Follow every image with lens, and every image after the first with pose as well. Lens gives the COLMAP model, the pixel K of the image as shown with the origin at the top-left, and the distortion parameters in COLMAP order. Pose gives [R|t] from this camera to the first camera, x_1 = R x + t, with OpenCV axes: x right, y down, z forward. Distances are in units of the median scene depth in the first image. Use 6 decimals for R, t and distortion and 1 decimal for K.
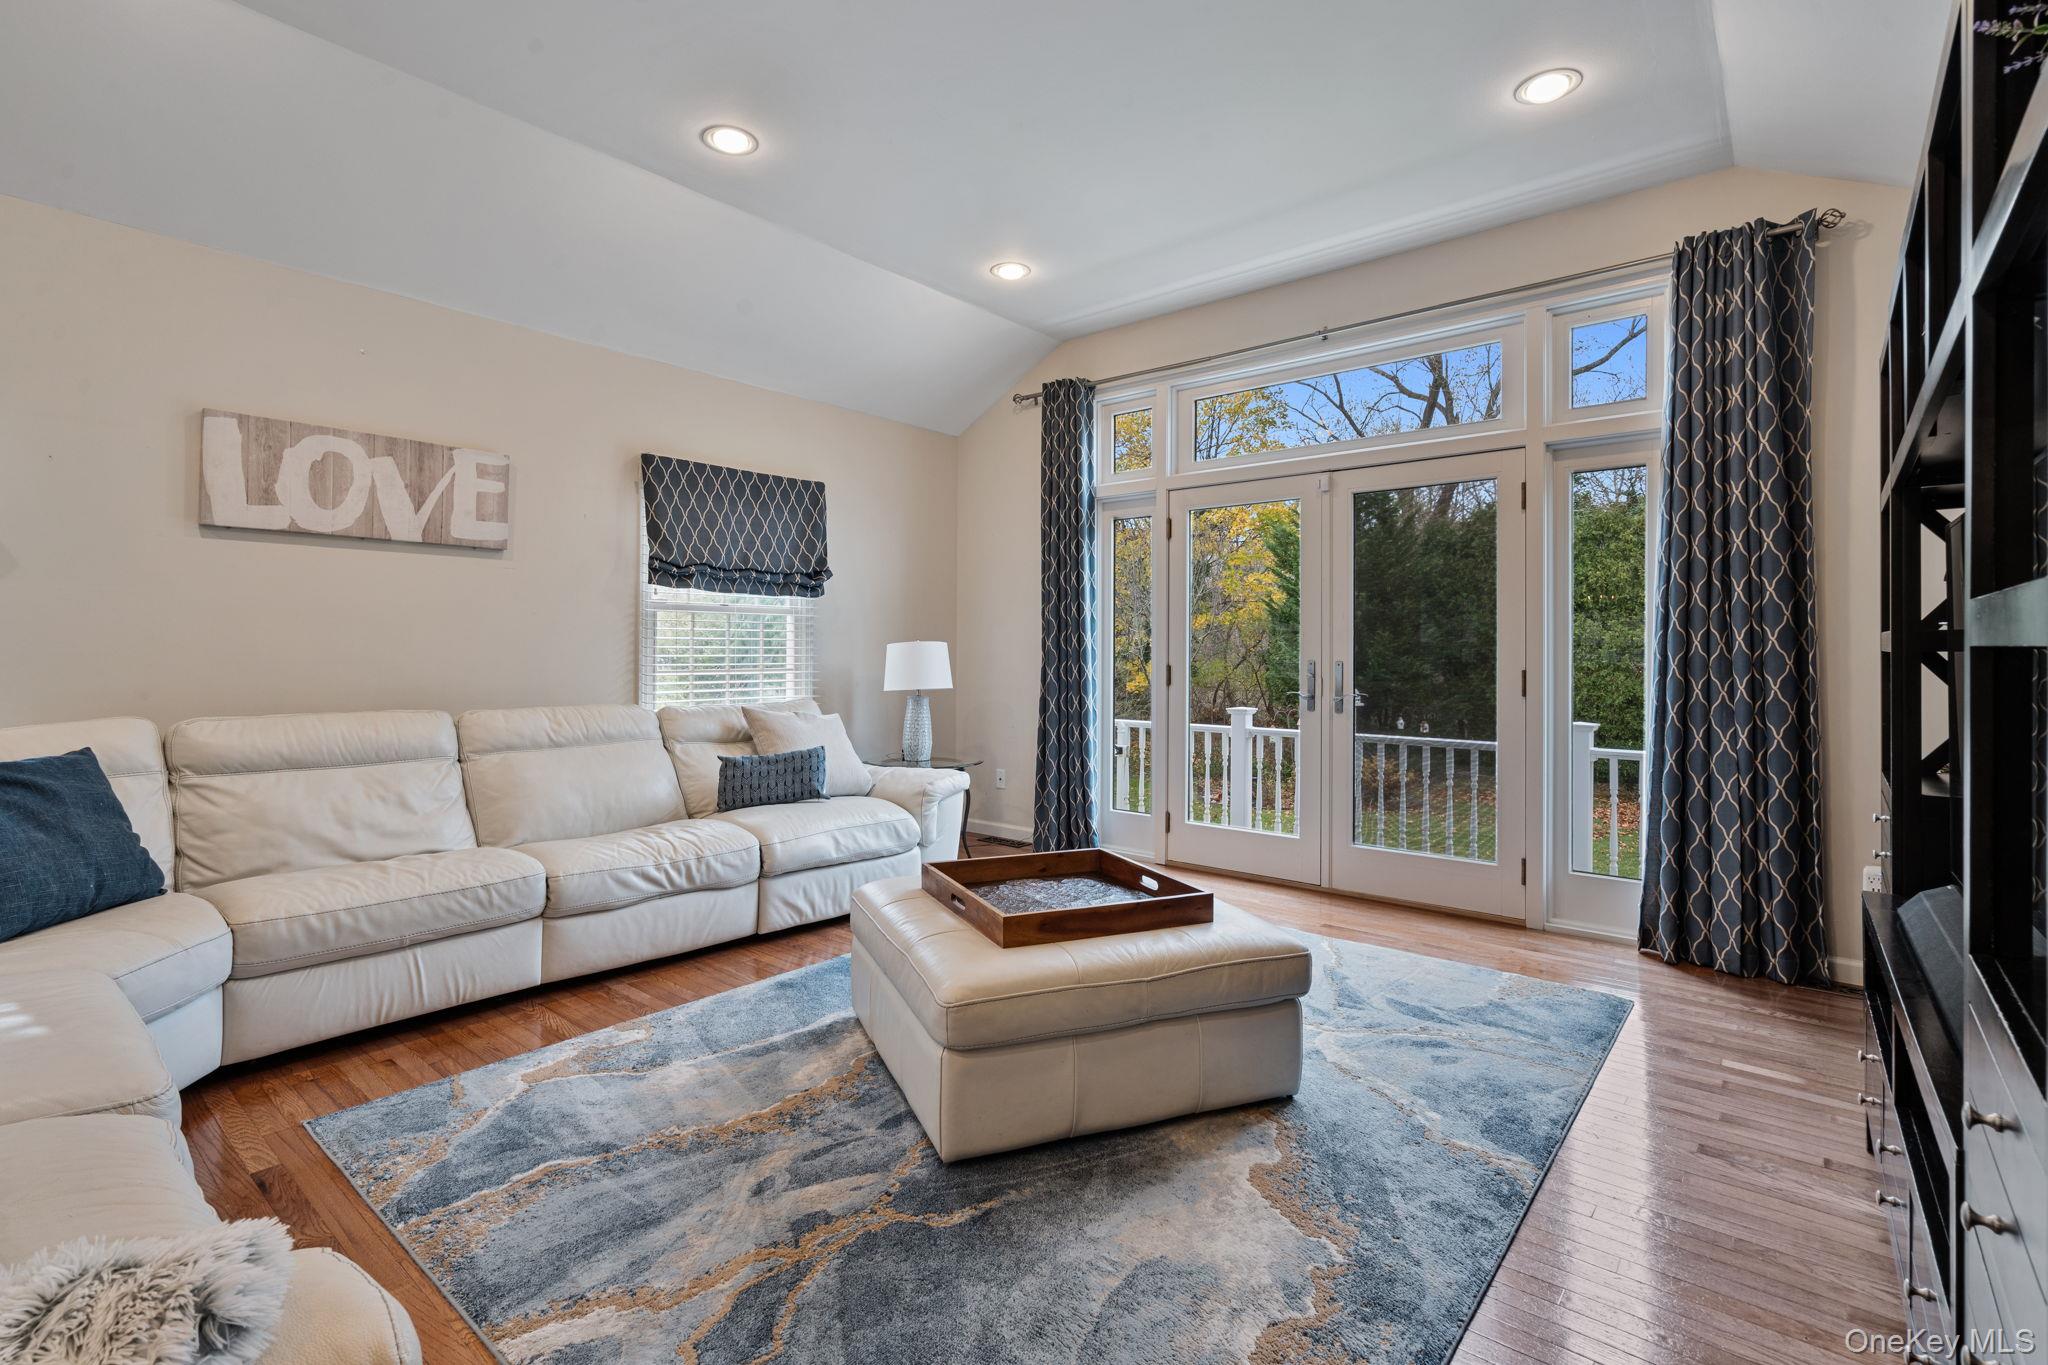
lens RADIAL K [[933.4, 0, 986.6], [0, 933.4, 648.8], [0, 0, 1]] dist [-0.004441, 0.003007]
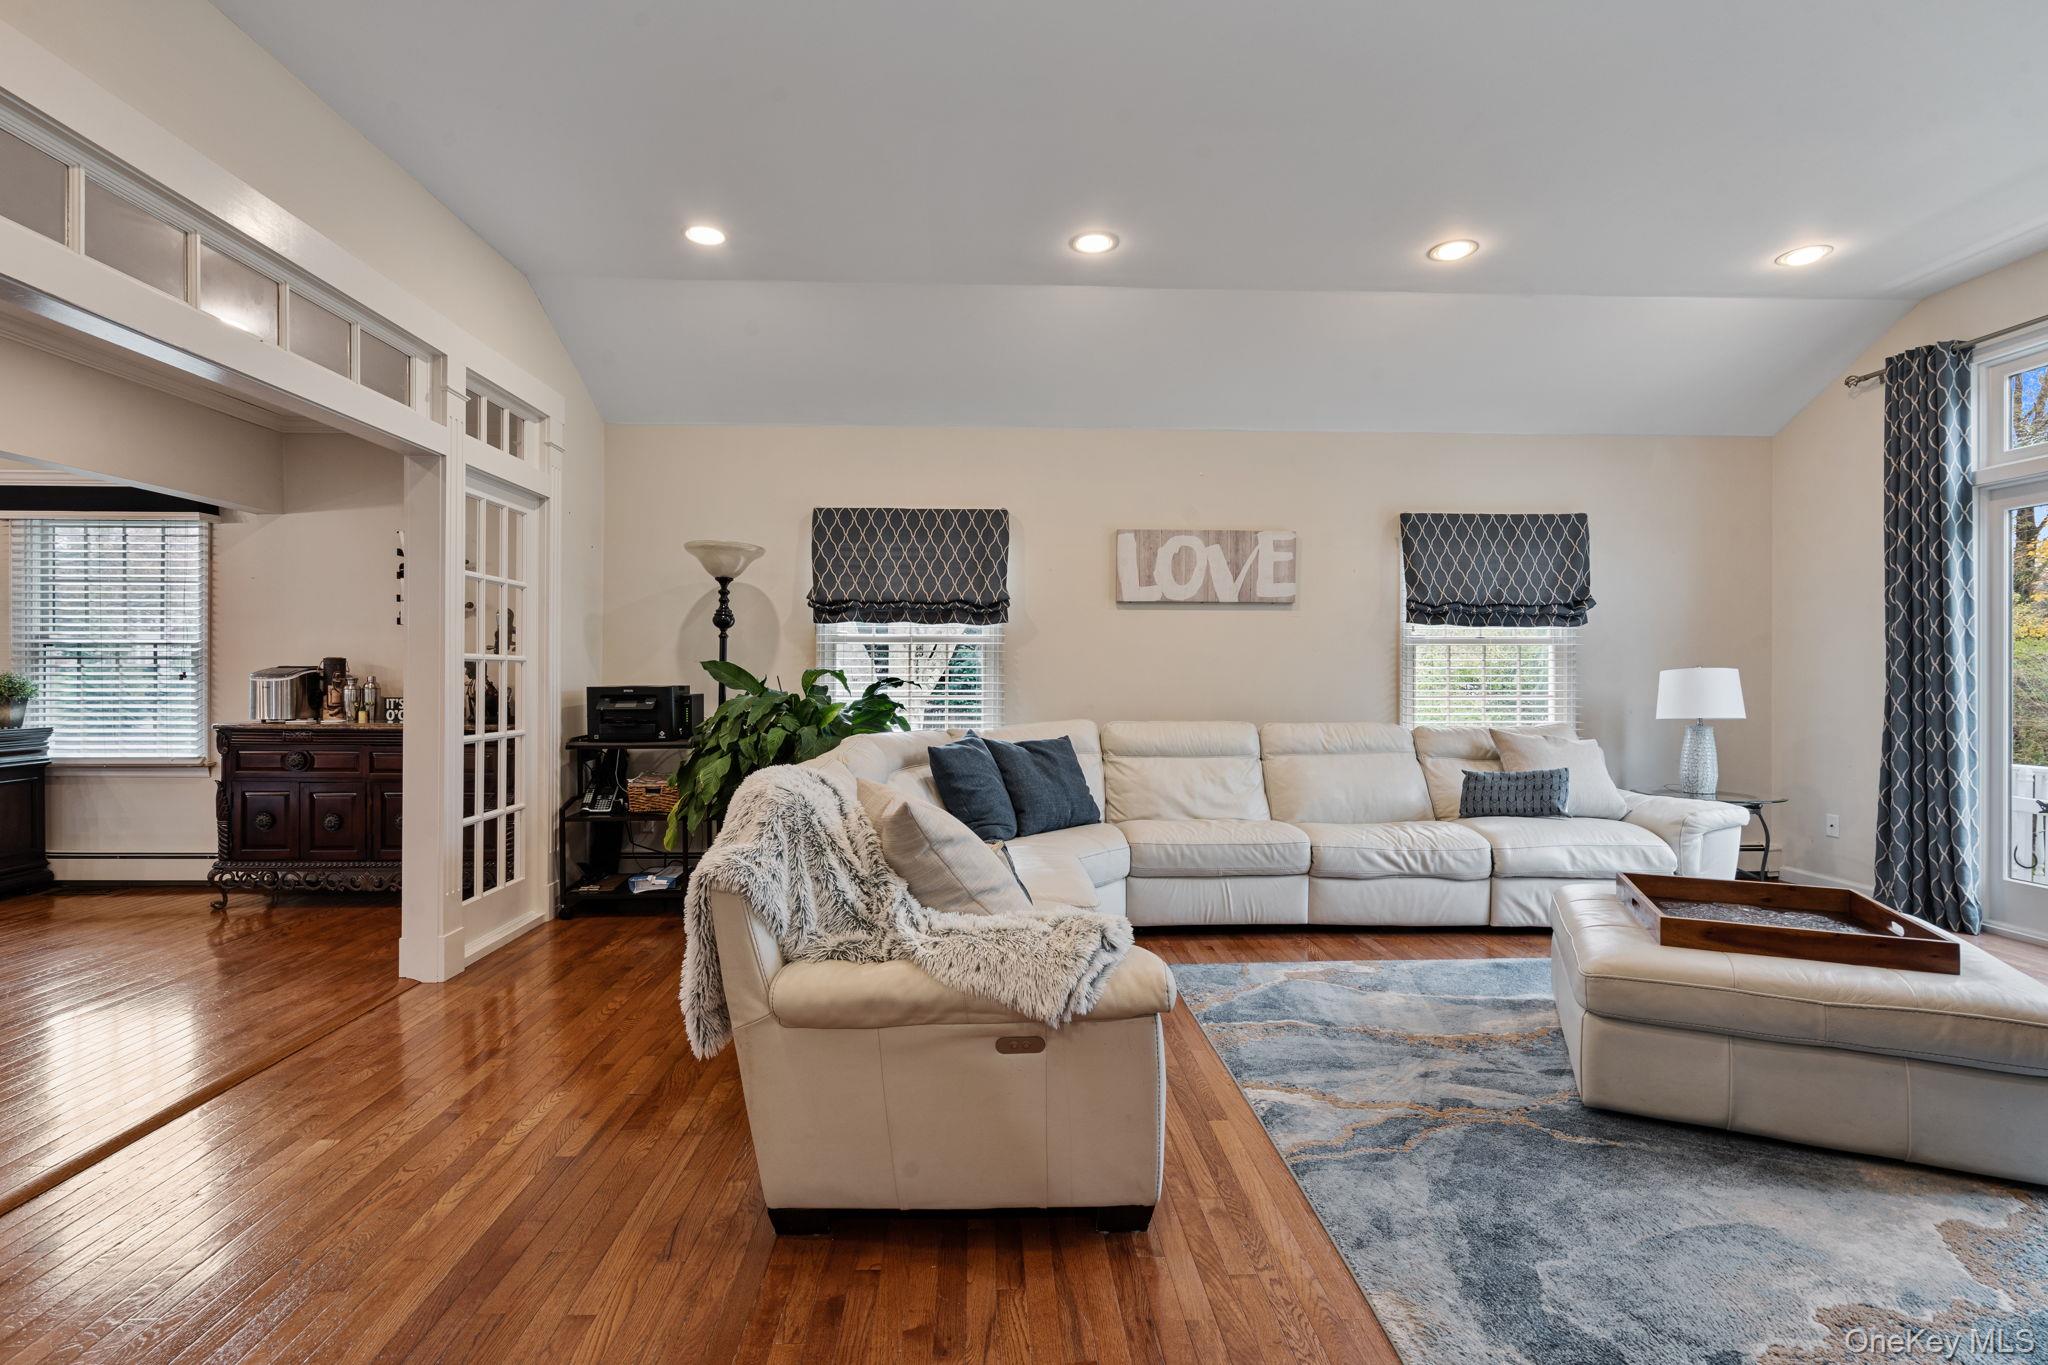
lens RADIAL K [[933.4, 0, 1034.4], [0, 933.4, 664.8], [0, 0, 1]] dist [-0.004441, 0.003007]
pose [[0.696305, -0.014097, -0.717608, 0.191961], [0.005750, 0.999885, -0.014063, -0.002113], [0.717723, 0.005666, 0.696305, -0.202219]]
